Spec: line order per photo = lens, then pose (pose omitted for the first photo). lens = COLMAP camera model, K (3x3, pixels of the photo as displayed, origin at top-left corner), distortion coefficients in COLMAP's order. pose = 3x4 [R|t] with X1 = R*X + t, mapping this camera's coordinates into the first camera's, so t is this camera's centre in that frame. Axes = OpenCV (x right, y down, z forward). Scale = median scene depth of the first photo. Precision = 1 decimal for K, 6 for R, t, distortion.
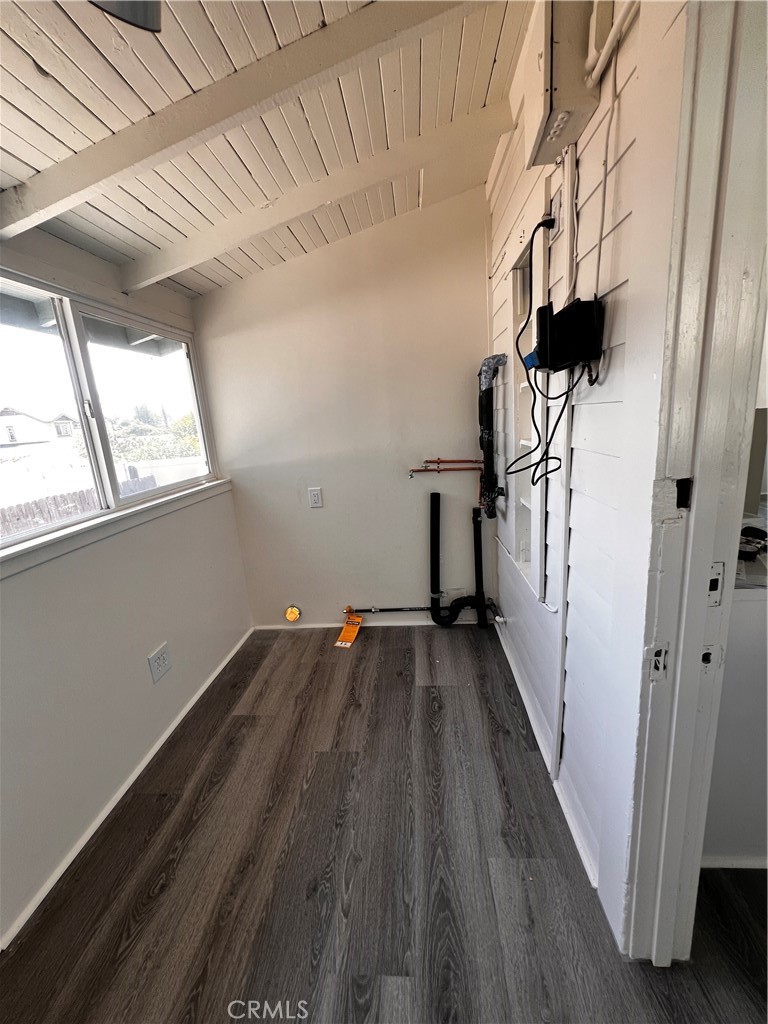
lens RADIAL K [[405.6, 0, 382.8], [0, 405.6, 508.0], [0, 0, 1]] dist [0.002104, 0.000450]
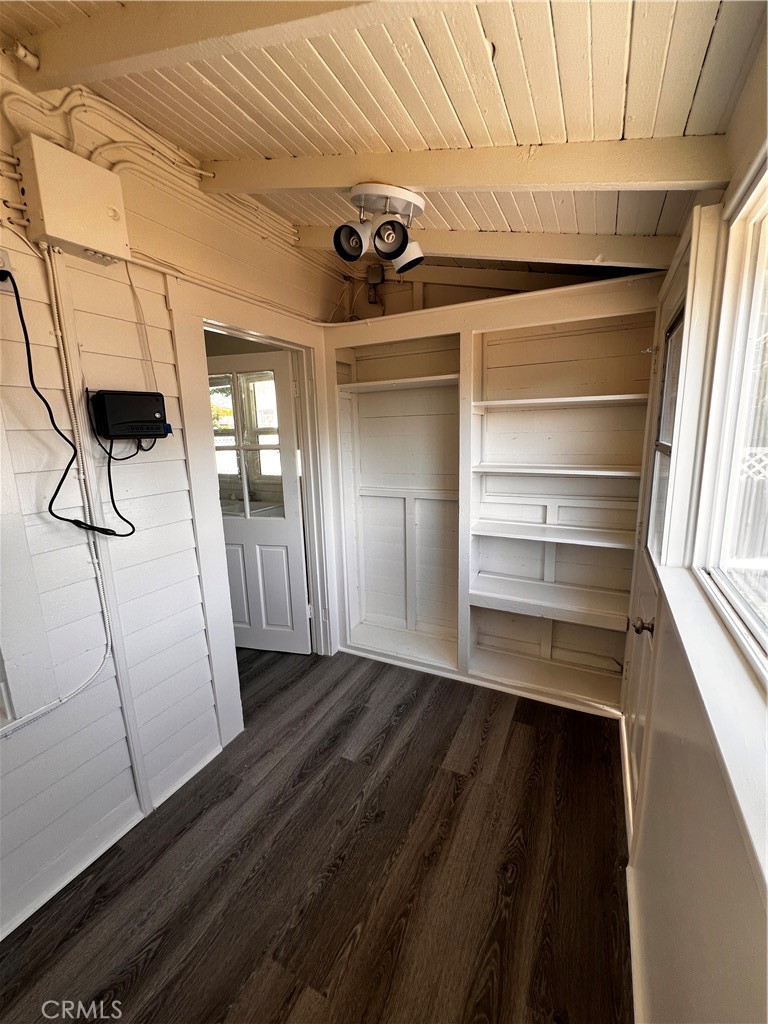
lens RADIAL K [[405.6, 0, 388.2], [0, 405.6, 511.3], [0, 0, 1]] dist [0.002104, 0.000450]
pose [[-0.918756, 0.028961, 0.393762, -0.684795], [0.182146, 0.915926, 0.357633, -0.363093], [-0.350300, 0.400300, -0.846788, 1.587650]]
